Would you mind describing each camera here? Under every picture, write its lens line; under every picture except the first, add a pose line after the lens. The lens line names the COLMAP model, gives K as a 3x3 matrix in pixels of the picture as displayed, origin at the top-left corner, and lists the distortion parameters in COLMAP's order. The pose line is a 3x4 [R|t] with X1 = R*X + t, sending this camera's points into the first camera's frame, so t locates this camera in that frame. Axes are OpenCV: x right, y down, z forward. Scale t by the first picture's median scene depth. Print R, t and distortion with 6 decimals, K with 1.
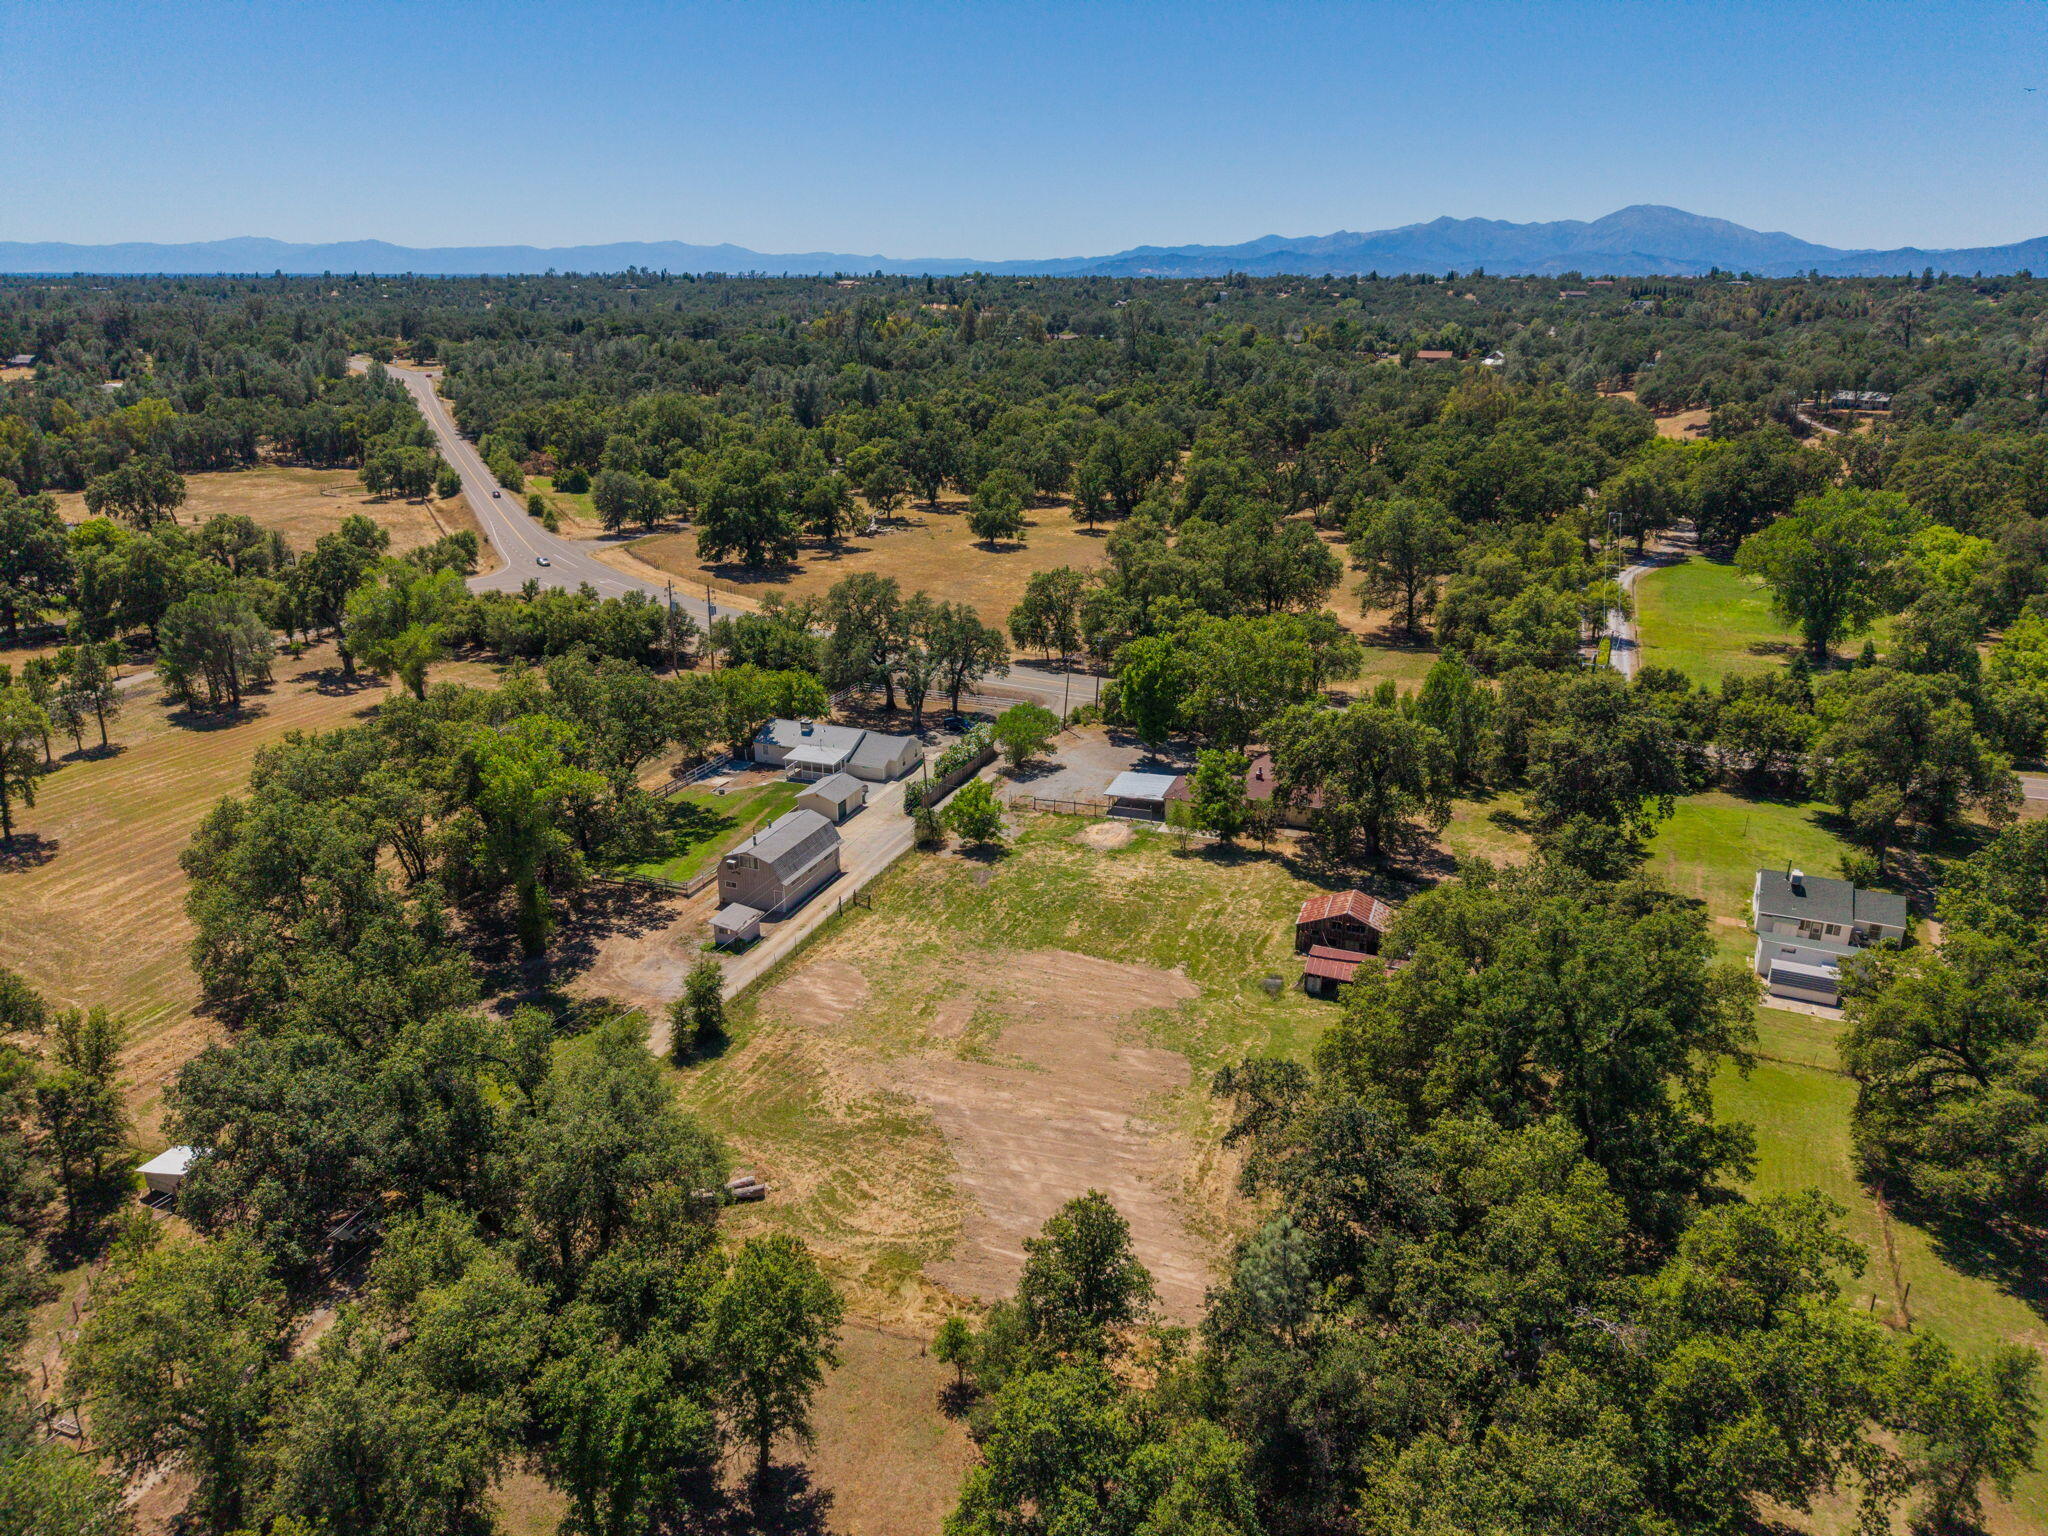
lens RADIAL K [[1367.3, 0, 1033.9], [0, 1367.3, 773.8], [0, 0, 1]] dist [0.031678, -0.032727]
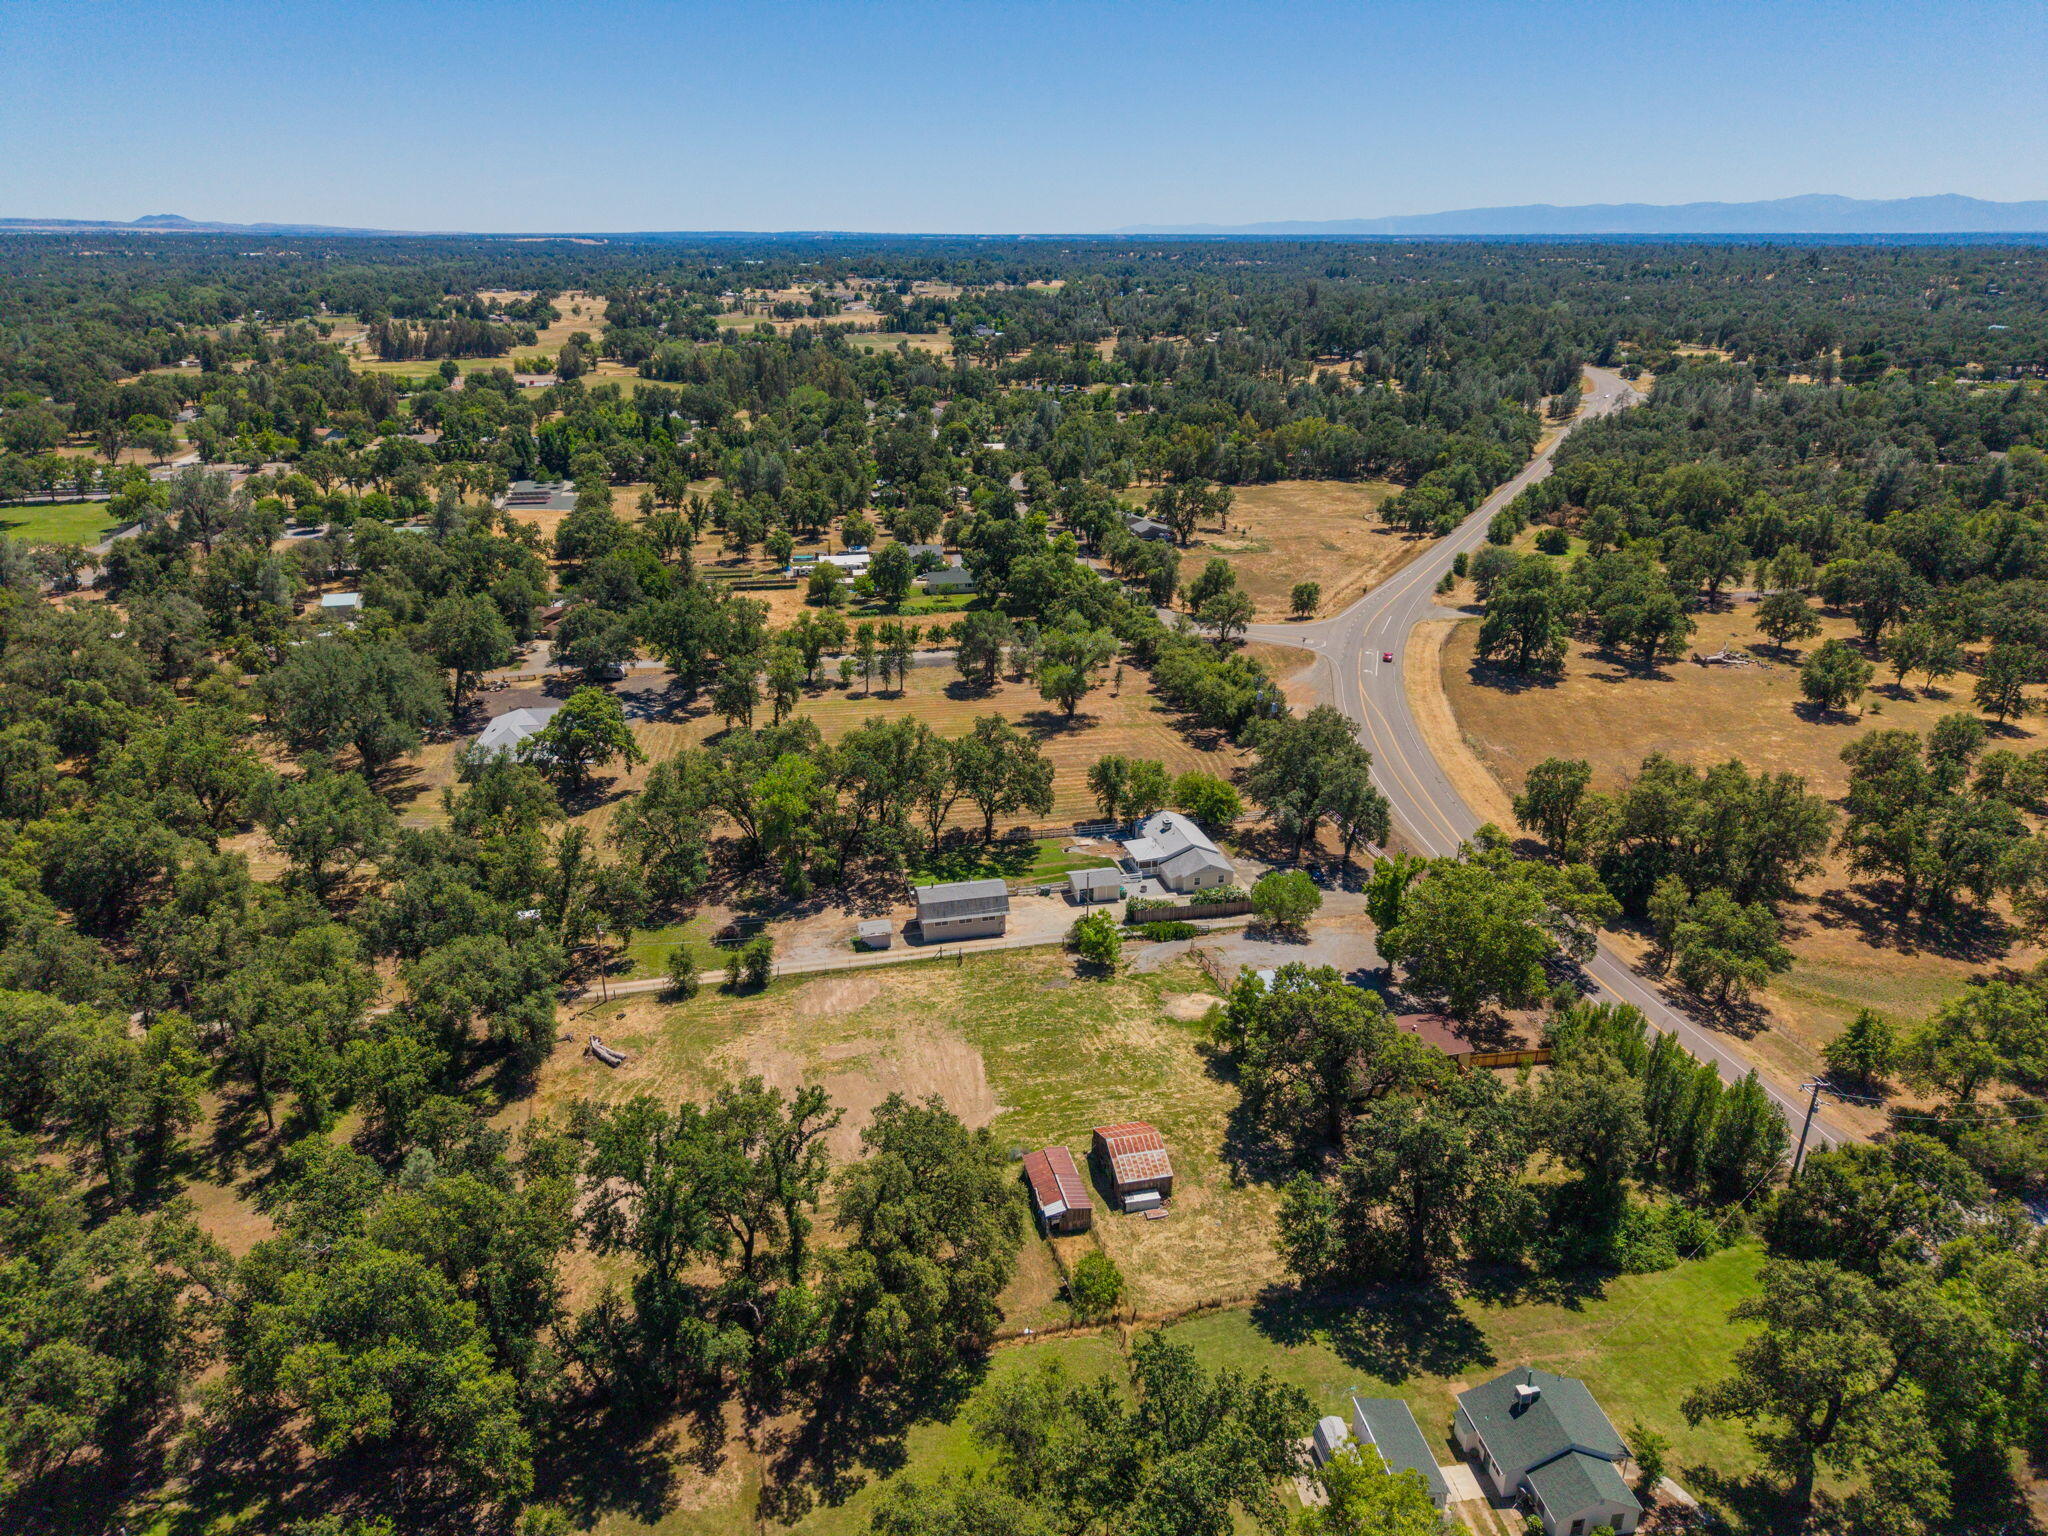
lens RADIAL K [[1367.3, 0, 1020.1], [0, 1367.3, 772.6], [0, 0, 1]] dist [0.031678, -0.032727]
pose [[0.556063, 0.303991, -0.773553, 0.804874], [-0.284822, 0.944053, 0.166252, -0.287698], [0.780814, 0.127879, 0.611536, 0.193397]]
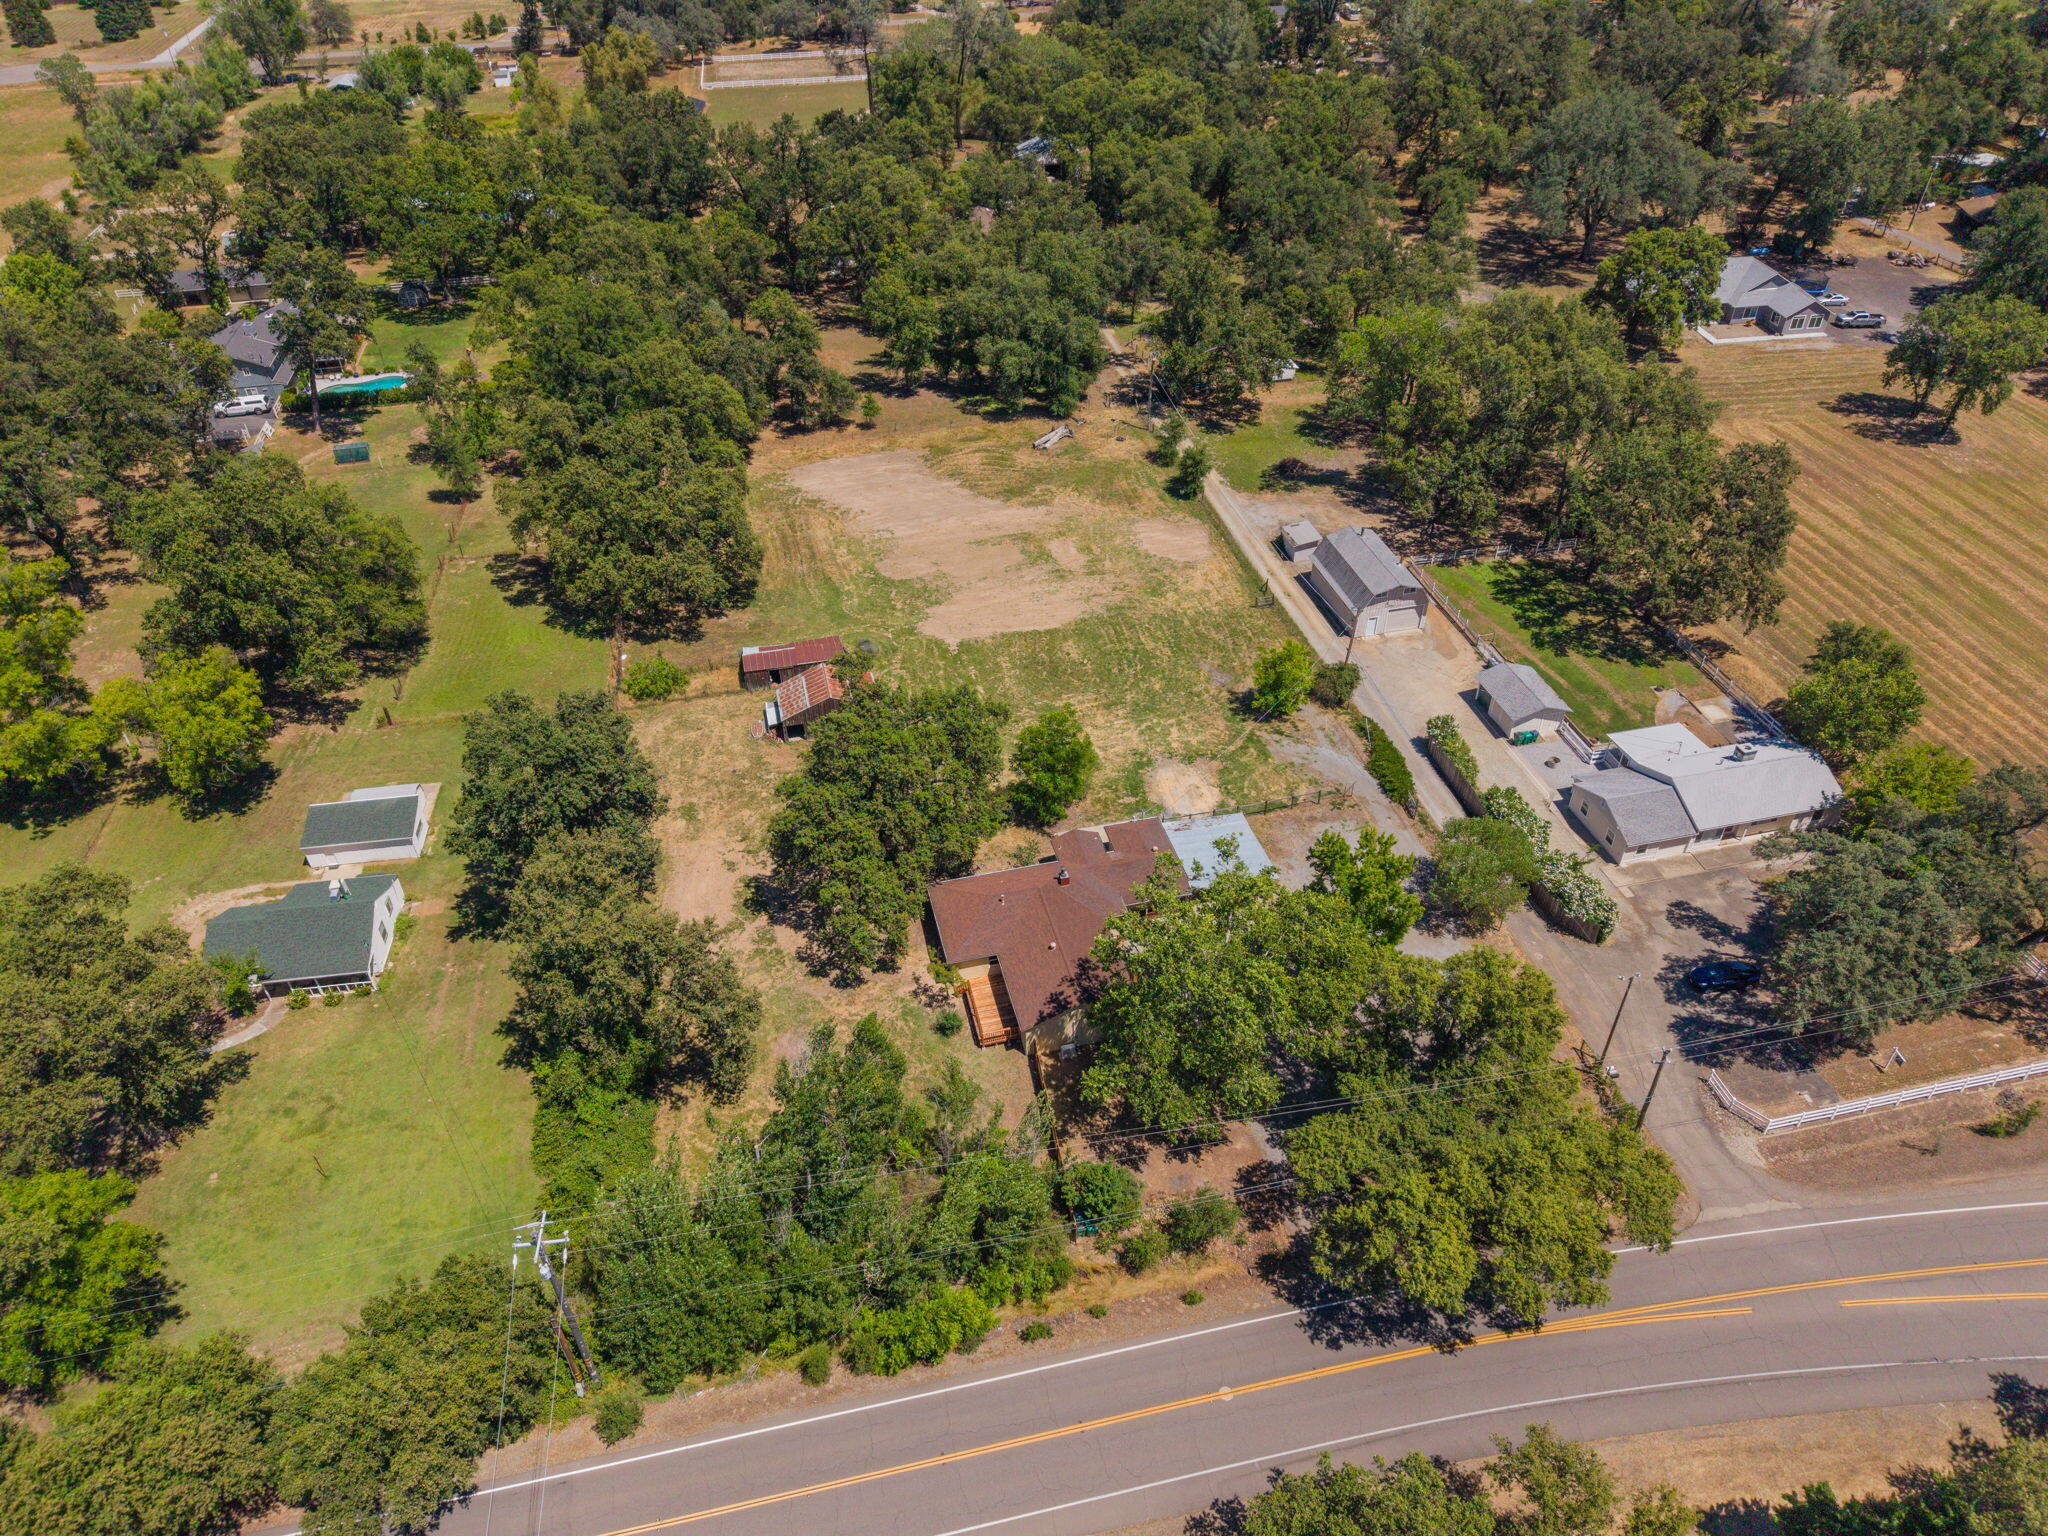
lens RADIAL K [[1367.3, 0, 1022.9], [0, 1367.3, 772.0], [0, 0, 1]] dist [0.031678, -0.032727]
pose [[-0.835799, 0.349558, -0.423379, 0.474723], [-0.174495, 0.562026, 0.808504, -0.594186], [0.520569, 0.749624, -0.408744, 1.310063]]
